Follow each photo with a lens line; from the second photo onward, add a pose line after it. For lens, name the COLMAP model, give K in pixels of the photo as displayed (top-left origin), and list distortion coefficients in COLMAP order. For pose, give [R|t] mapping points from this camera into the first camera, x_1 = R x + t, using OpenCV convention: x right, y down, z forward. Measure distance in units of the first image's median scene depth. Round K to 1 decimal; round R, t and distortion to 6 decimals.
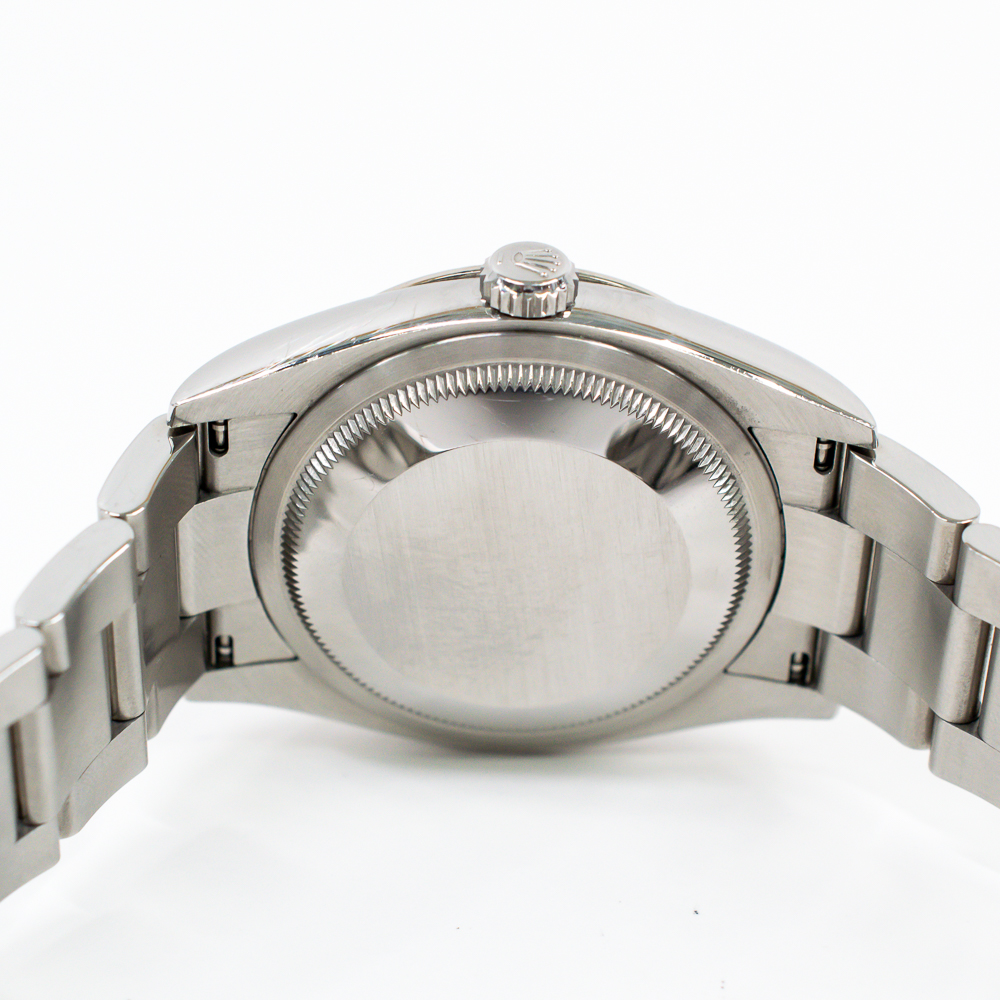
lens RADIAL K [[2377.8, 0, 500.0], [0, 2377.8, 500.0], [0, 0, 1]] dist [0.237689, -0.503822]
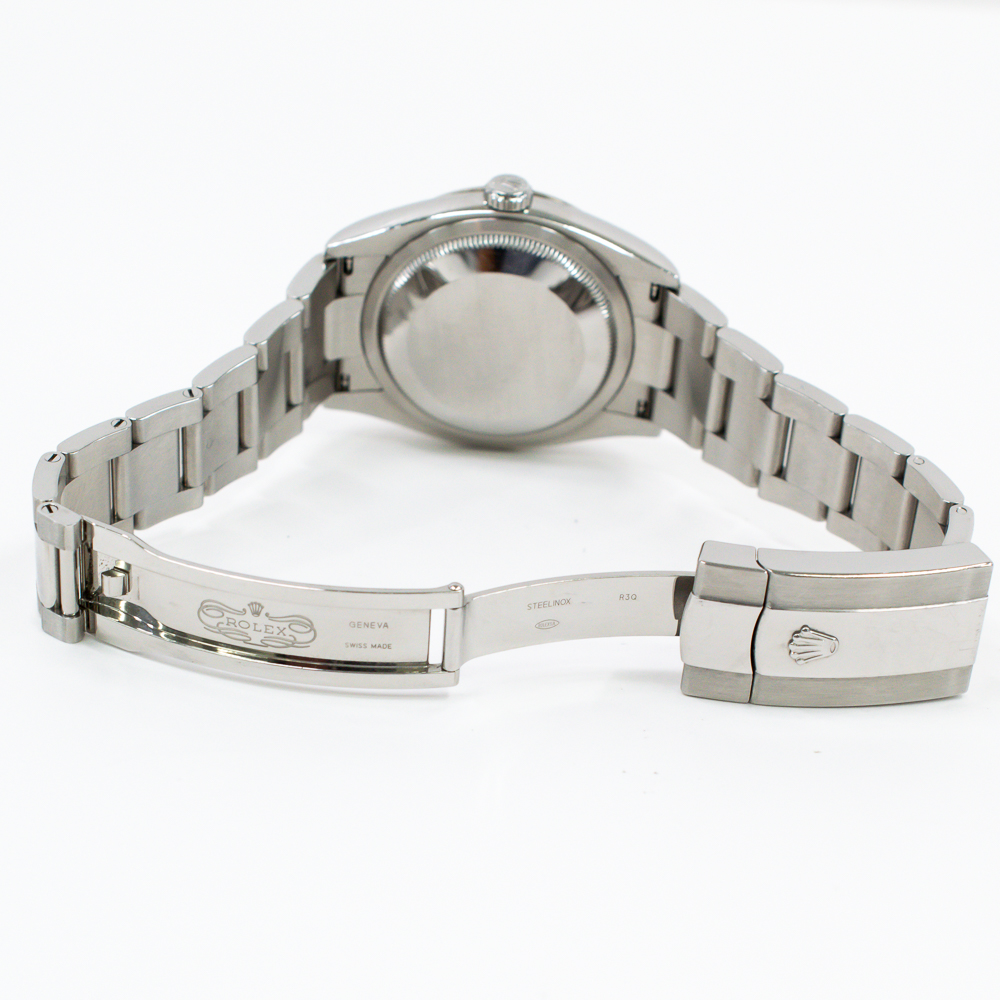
lens RADIAL K [[2377.8, 0, 500.0], [0, 2377.8, 500.0], [0, 0, 1]] dist [0.237689, -0.503822]
pose [[0.996515, 0.060648, -0.057261, 0.130718], [-0.062264, 0.997698, -0.026870, 0.210427], [0.055499, 0.030341, 0.997998, -0.947199]]
